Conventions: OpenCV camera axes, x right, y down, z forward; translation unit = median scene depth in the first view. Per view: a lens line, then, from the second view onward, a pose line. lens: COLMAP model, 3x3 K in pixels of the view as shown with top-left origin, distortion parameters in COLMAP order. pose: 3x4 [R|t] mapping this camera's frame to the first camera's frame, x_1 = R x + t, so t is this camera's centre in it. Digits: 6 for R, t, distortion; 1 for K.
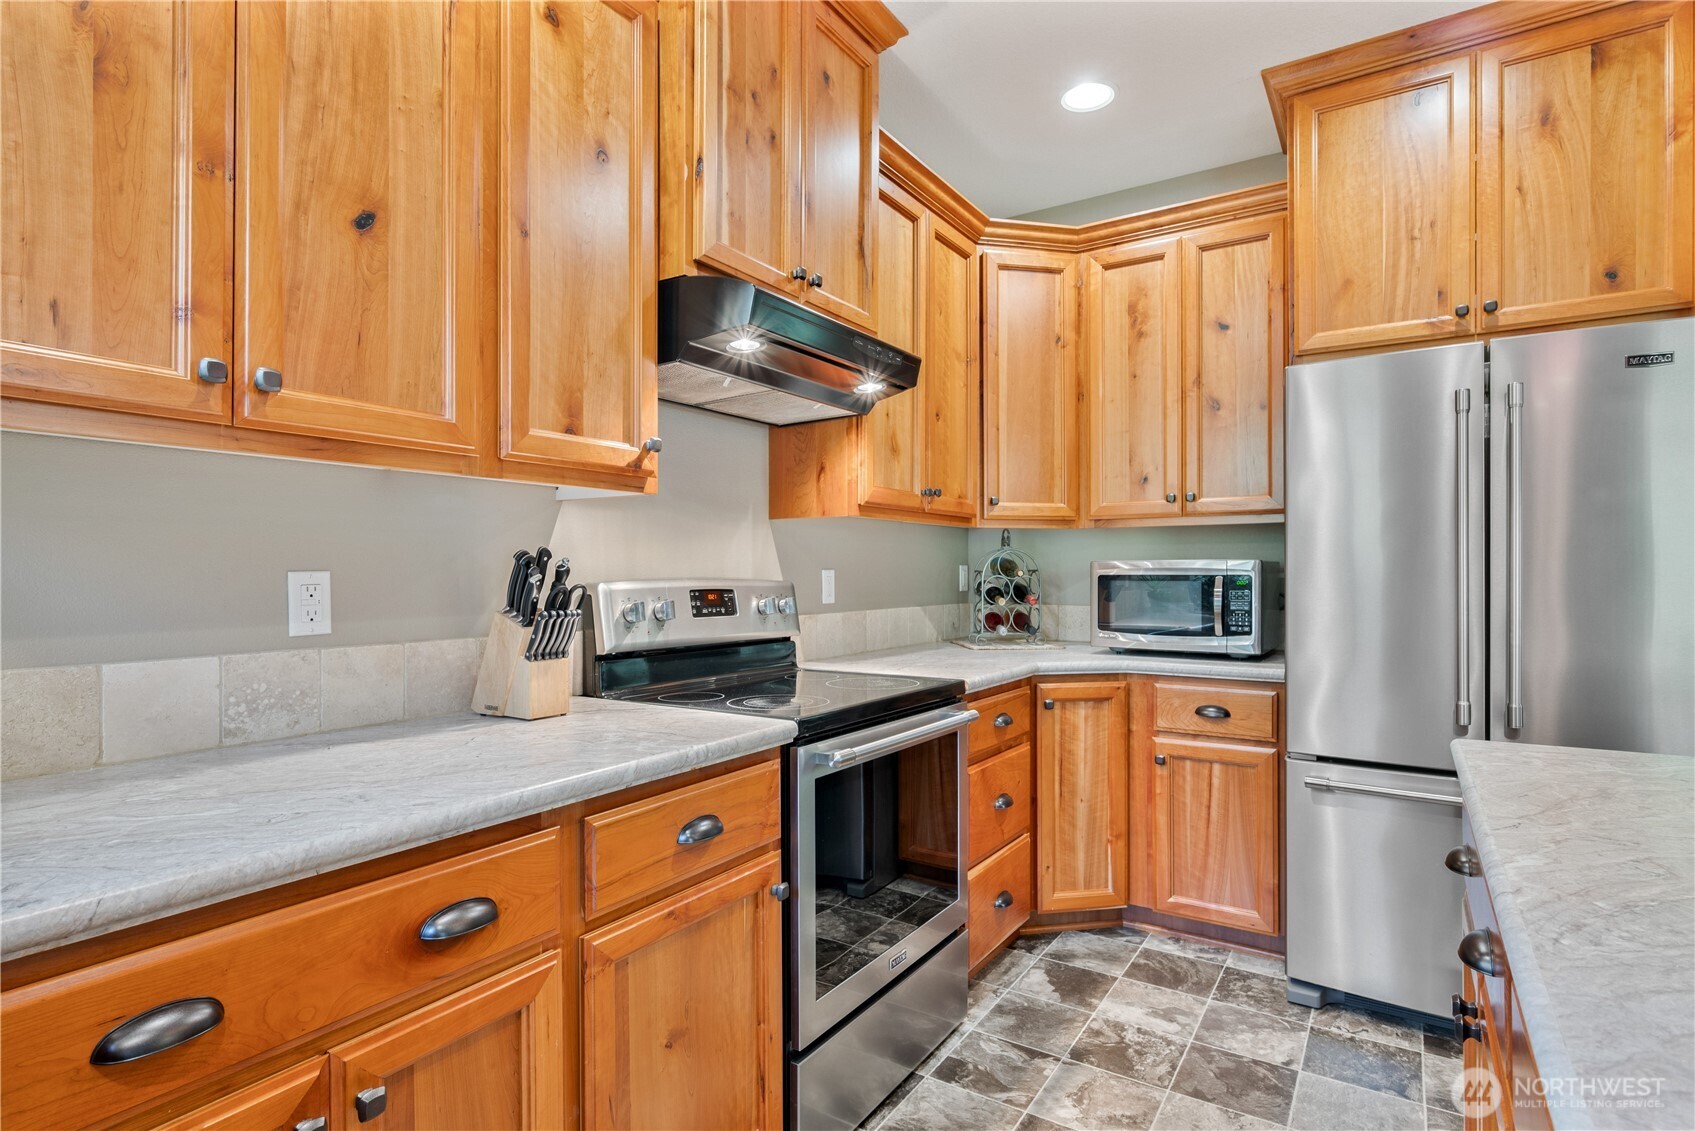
lens RADIAL K [[857.2, 0, 855.4], [0, 857.2, 568.3], [0, 0, 1]] dist [-0.001219, 0.000752]
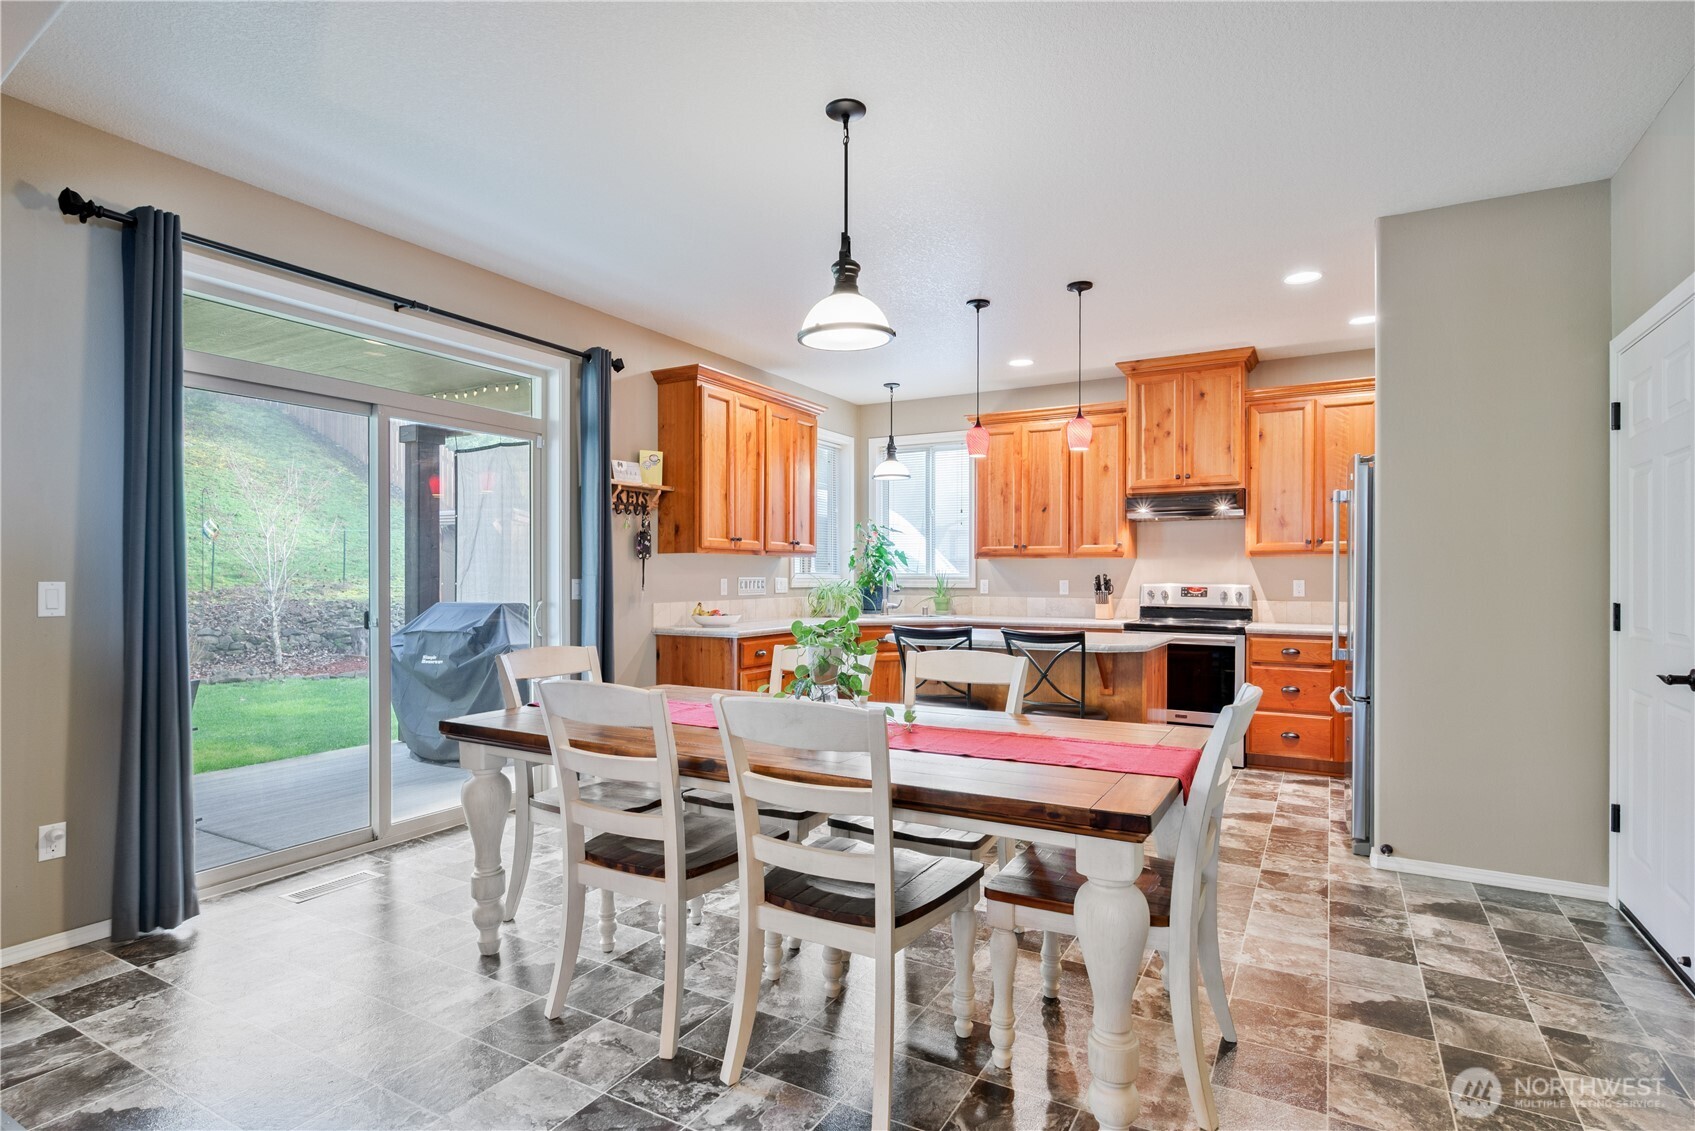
lens RADIAL K [[855.4, 0, 845.0], [0, 855.4, 575.7], [0, 0, 1]] dist [-0.003598, 0.000159]
pose [[0.056202, 0.002064, -0.998417, 3.086684], [0.002994, 0.999993, 0.002236, -0.026239], [0.998415, -0.003115, 0.056195, -0.309588]]
